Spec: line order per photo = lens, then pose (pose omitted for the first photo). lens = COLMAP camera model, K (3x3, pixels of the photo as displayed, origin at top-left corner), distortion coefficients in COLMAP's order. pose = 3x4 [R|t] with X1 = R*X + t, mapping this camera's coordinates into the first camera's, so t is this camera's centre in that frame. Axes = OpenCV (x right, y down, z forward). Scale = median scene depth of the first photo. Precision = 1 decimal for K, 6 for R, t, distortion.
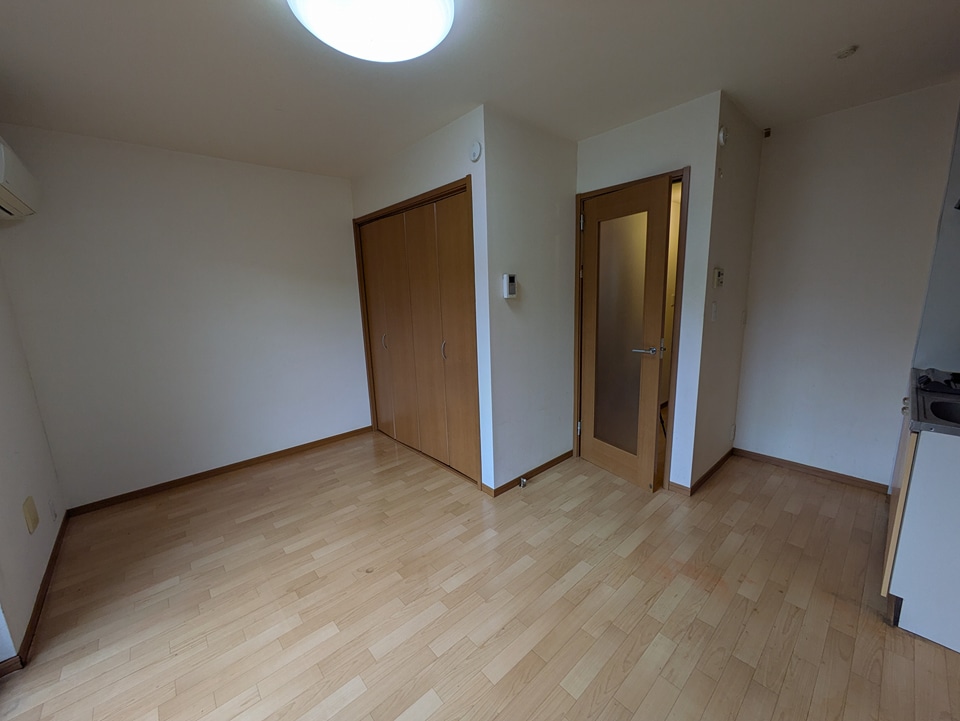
lens RADIAL K [[381.0, 0, 486.8], [0, 381.0, 365.9], [0, 0, 1]] dist [0.000499, 0.000284]
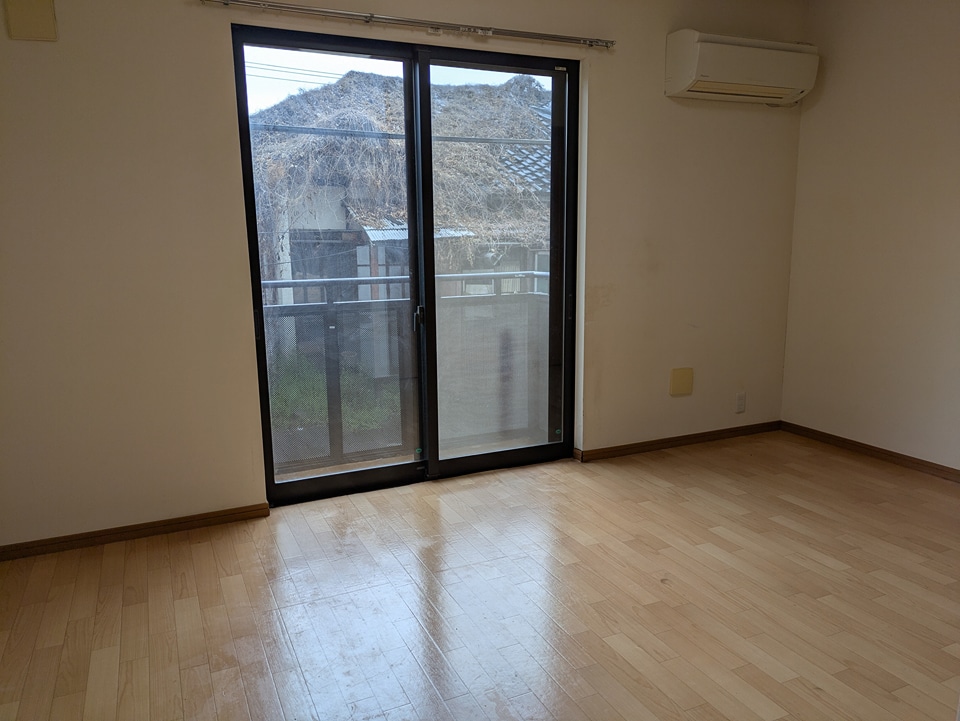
lens RADIAL K [[713.6, 0, 481.4], [0, 713.6, 358.2], [0, 0, 1]] dist [0.036119, -0.023968]
pose [[-0.306312, 0.203278, -0.929974, 0.827141], [-0.148860, 0.954686, 0.257711, -0.127205], [0.940220, 0.217376, -0.262171, 0.825677]]
